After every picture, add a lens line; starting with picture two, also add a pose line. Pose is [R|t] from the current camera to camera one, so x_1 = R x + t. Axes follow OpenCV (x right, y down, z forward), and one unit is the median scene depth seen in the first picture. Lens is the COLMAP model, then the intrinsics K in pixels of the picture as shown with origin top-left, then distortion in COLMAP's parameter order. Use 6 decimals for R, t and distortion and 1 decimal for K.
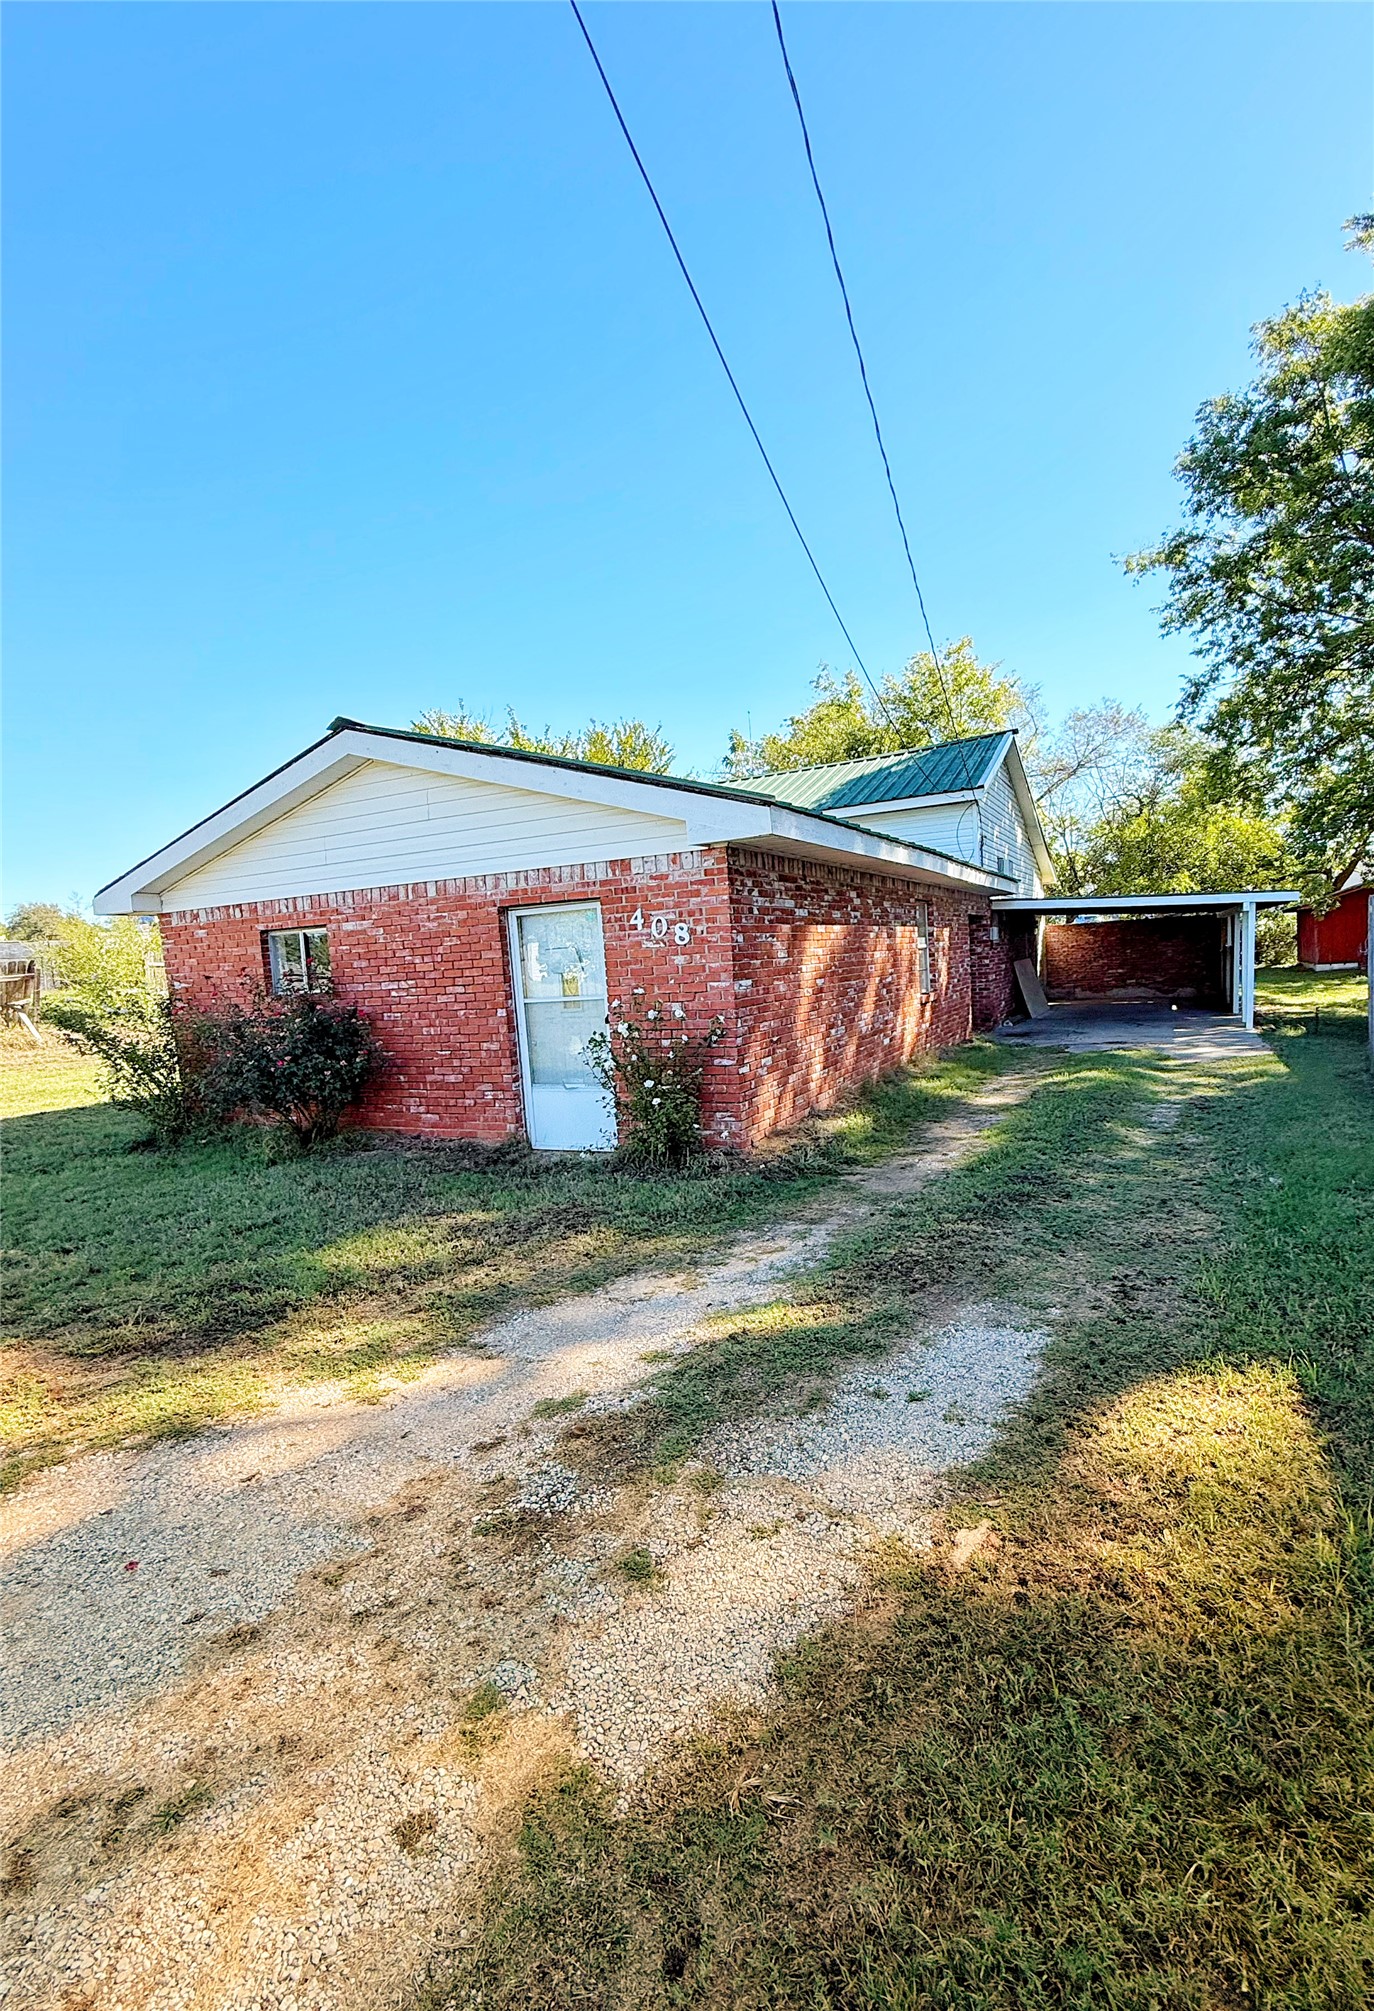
lens RADIAL K [[956.8, 0, 687.2], [0, 956.8, 1050.8], [0, 0, 1]] dist [-0.000777, 0.000014]
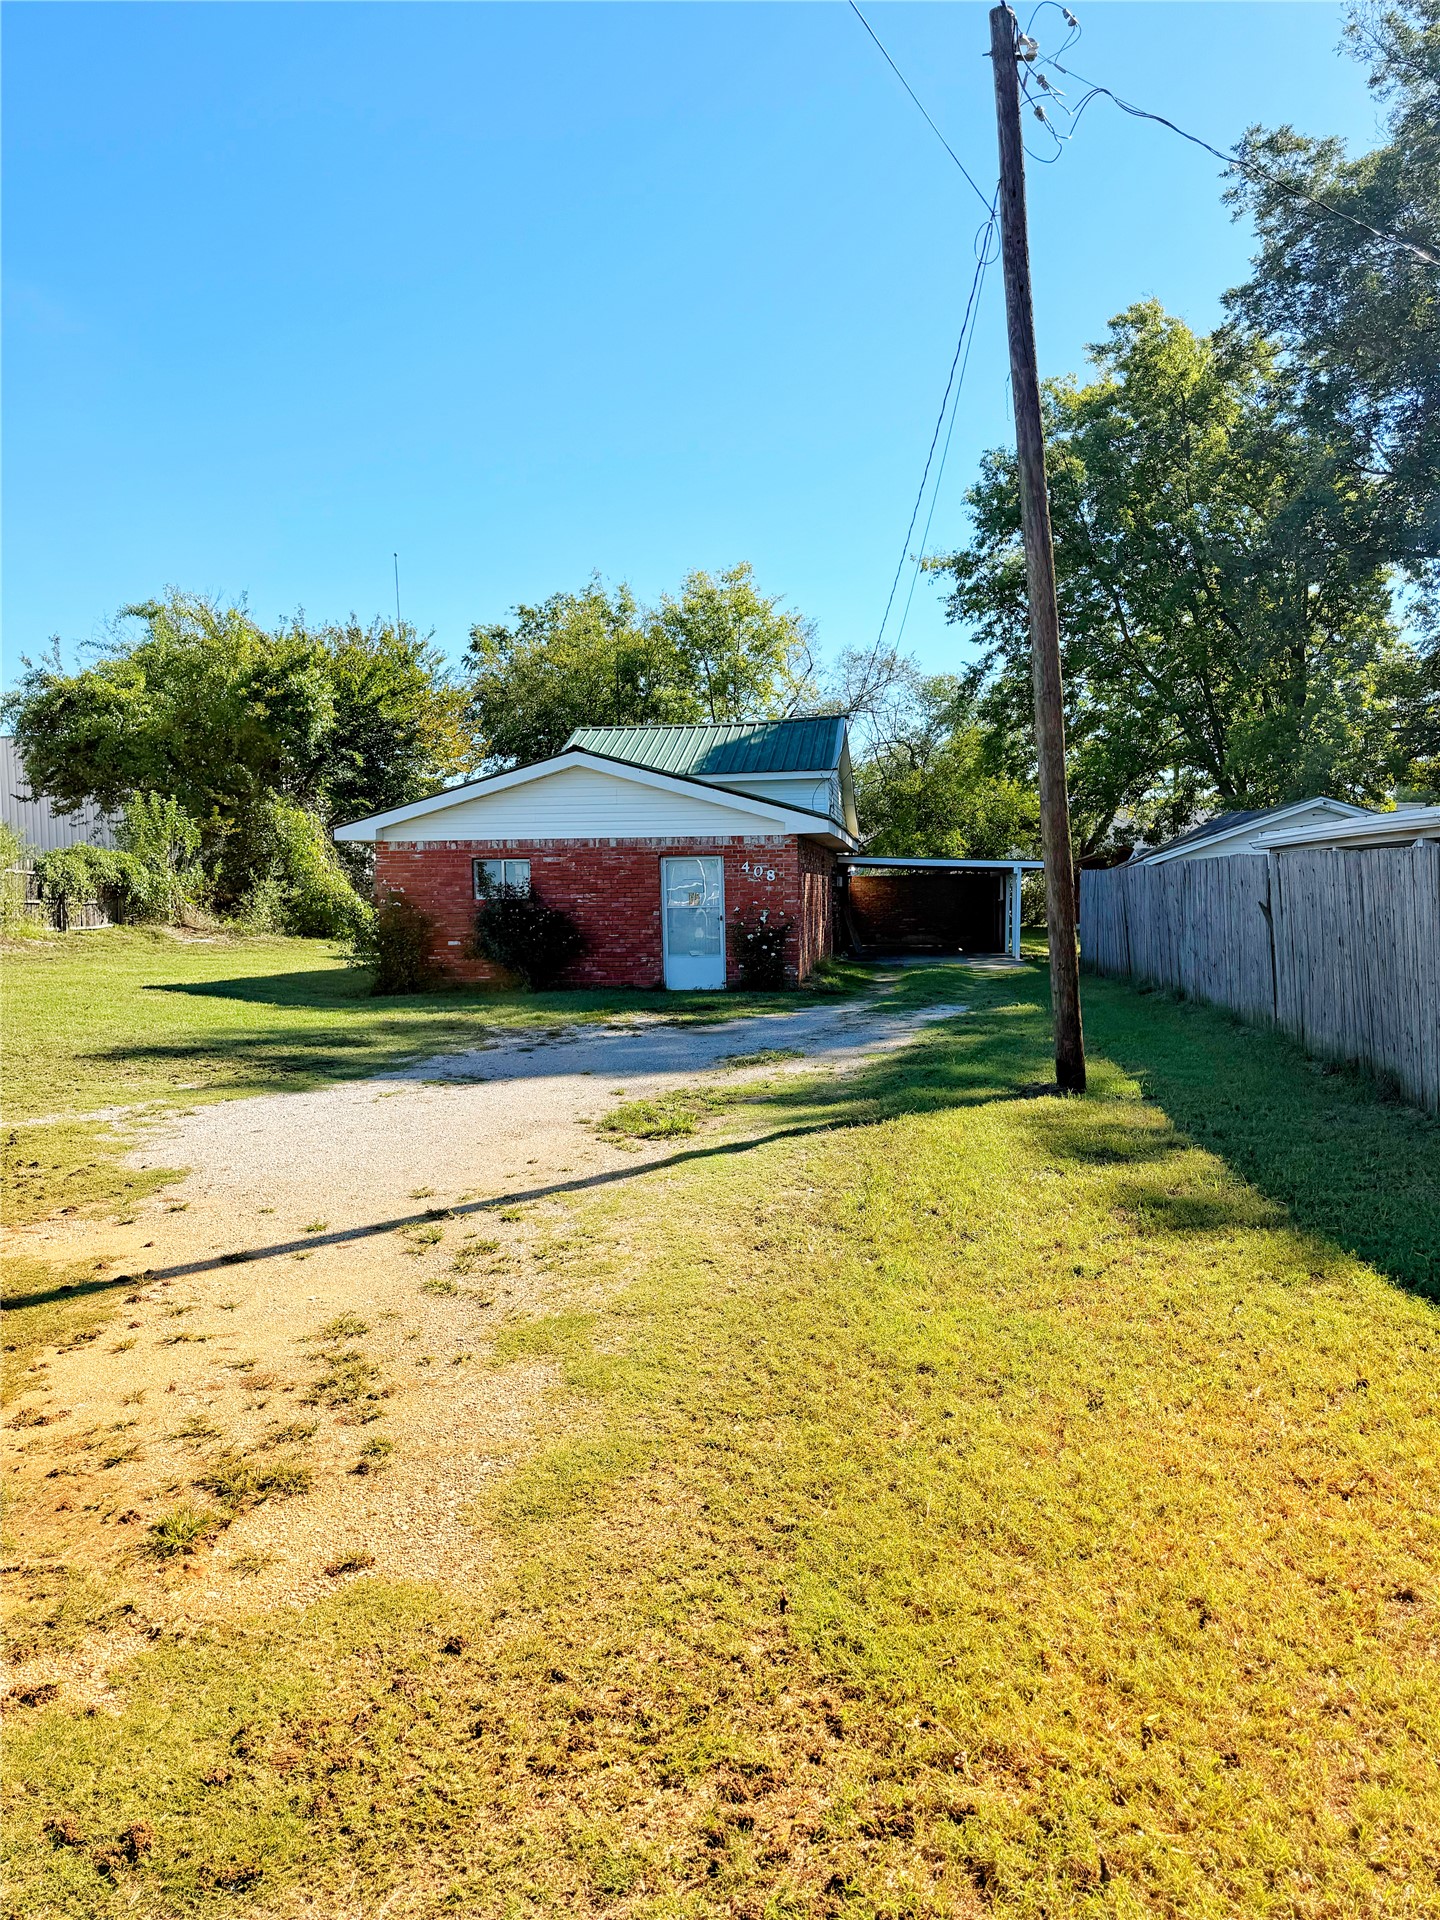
lens RADIAL K [[1342.8, 0, 720.0], [0, 1342.8, 960.0], [0, 0, 1]] dist [0.087398, 0.000007]
pose [[0.949121, 0.029999, 0.313480, -0.358796], [-0.012779, 0.998301, -0.056843, 0.078743], [-0.314653, 0.049944, 0.947892, -0.592709]]
